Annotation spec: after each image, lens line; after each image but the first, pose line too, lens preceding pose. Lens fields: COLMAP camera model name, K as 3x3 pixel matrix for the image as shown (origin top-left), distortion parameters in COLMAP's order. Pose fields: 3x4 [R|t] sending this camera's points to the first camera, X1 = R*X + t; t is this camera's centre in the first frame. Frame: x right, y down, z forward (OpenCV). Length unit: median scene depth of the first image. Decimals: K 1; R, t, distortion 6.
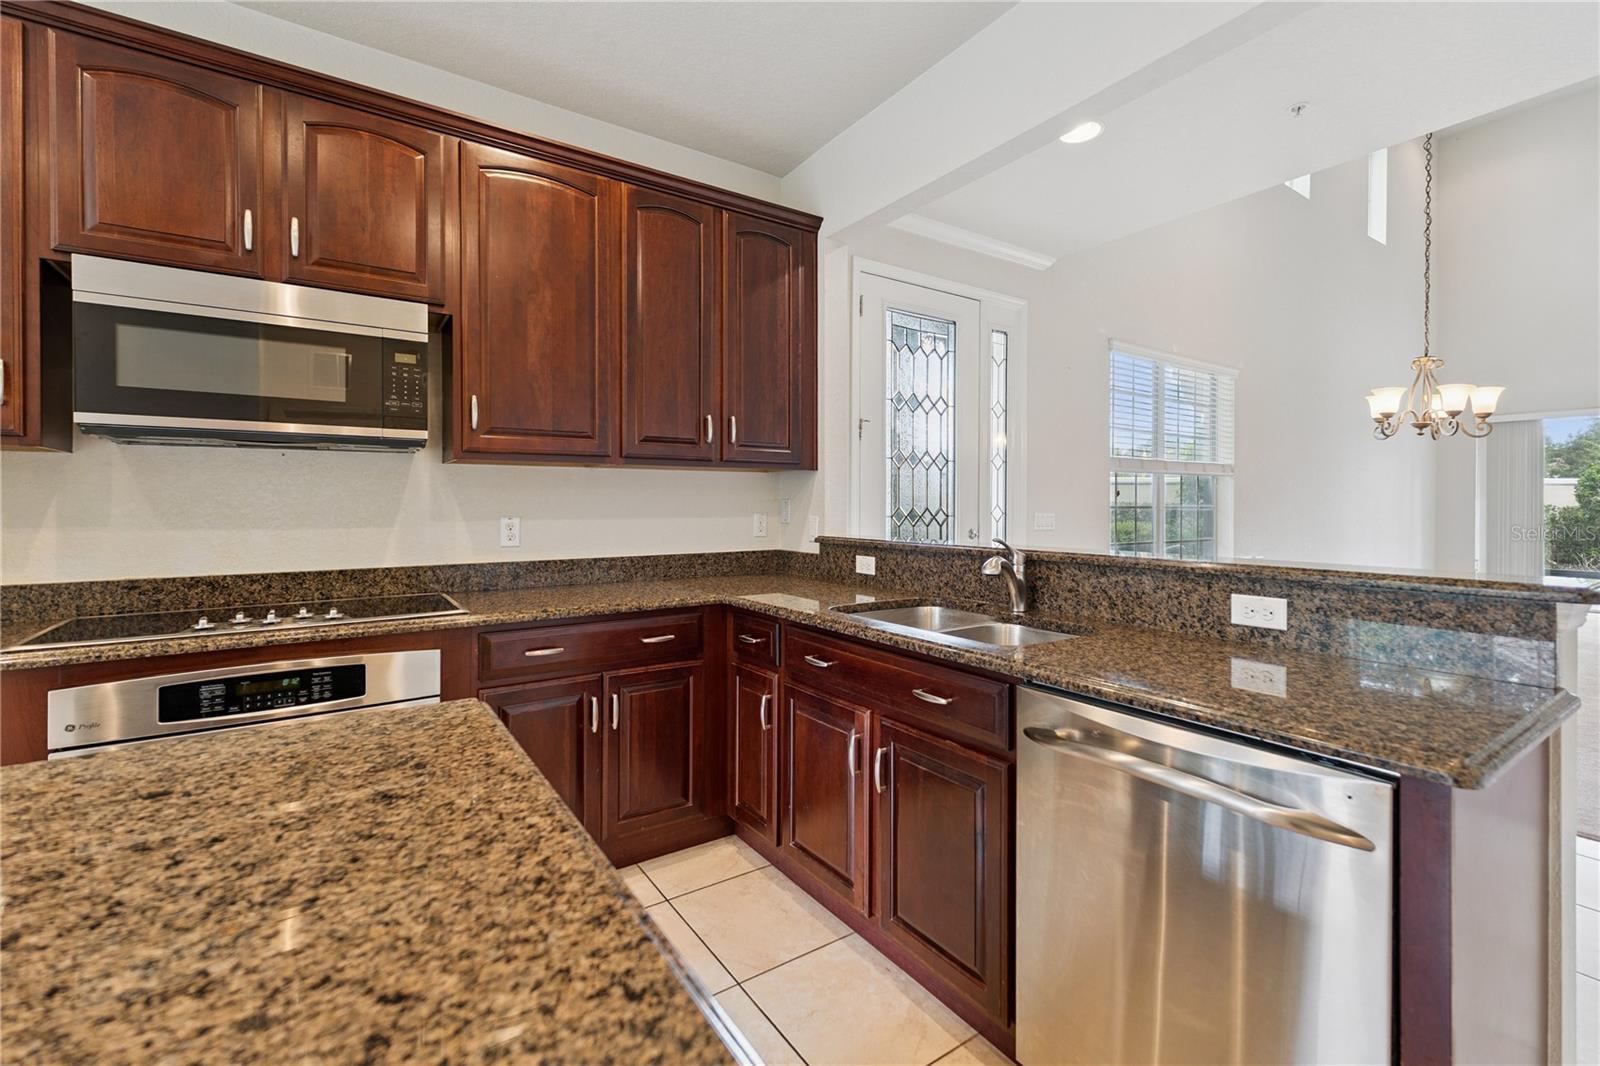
lens RADIAL K [[699.8, 0, 819.1], [0, 699.8, 503.5], [0, 0, 1]] dist [0.007068, 0.000645]
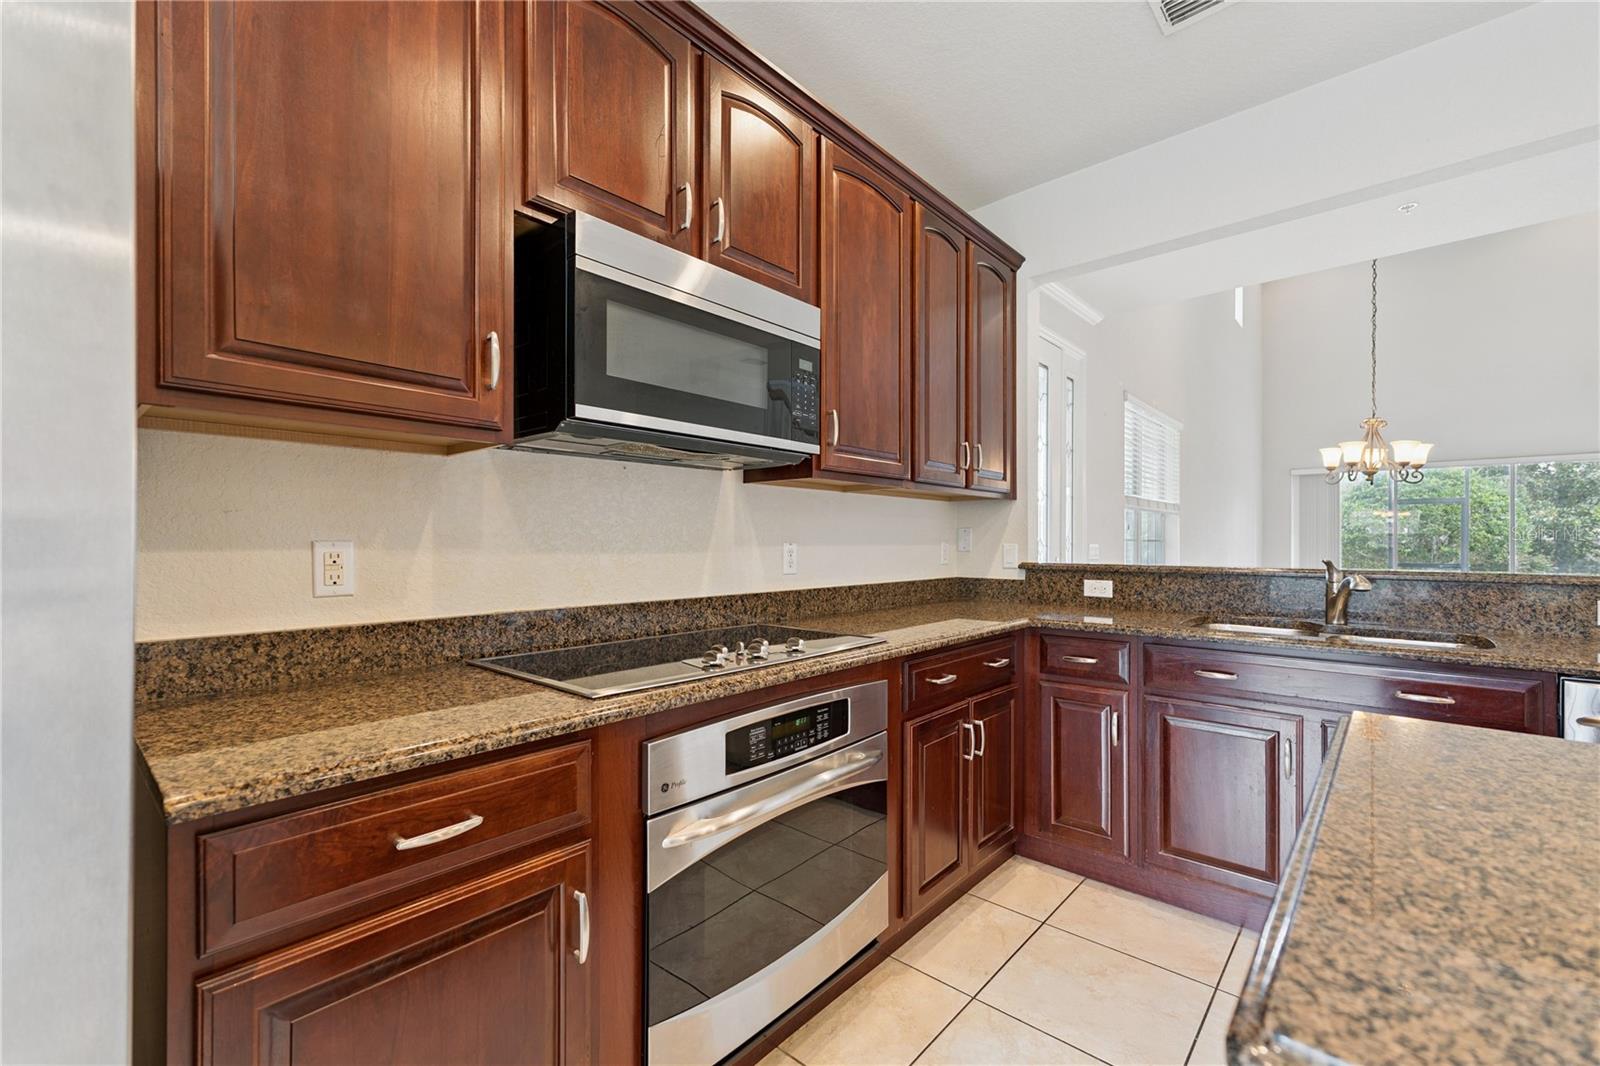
lens RADIAL K [[674.0, 0, 804.4], [0, 674.0, 541.0], [0, 0, 1]] dist [0.001978, 0.000156]
pose [[0.972122, 0.002083, 0.234467, -0.672543], [-0.001869, 0.999998, -0.001134, 0.019834], [-0.234468, 0.000664, 0.972123, 0.124120]]
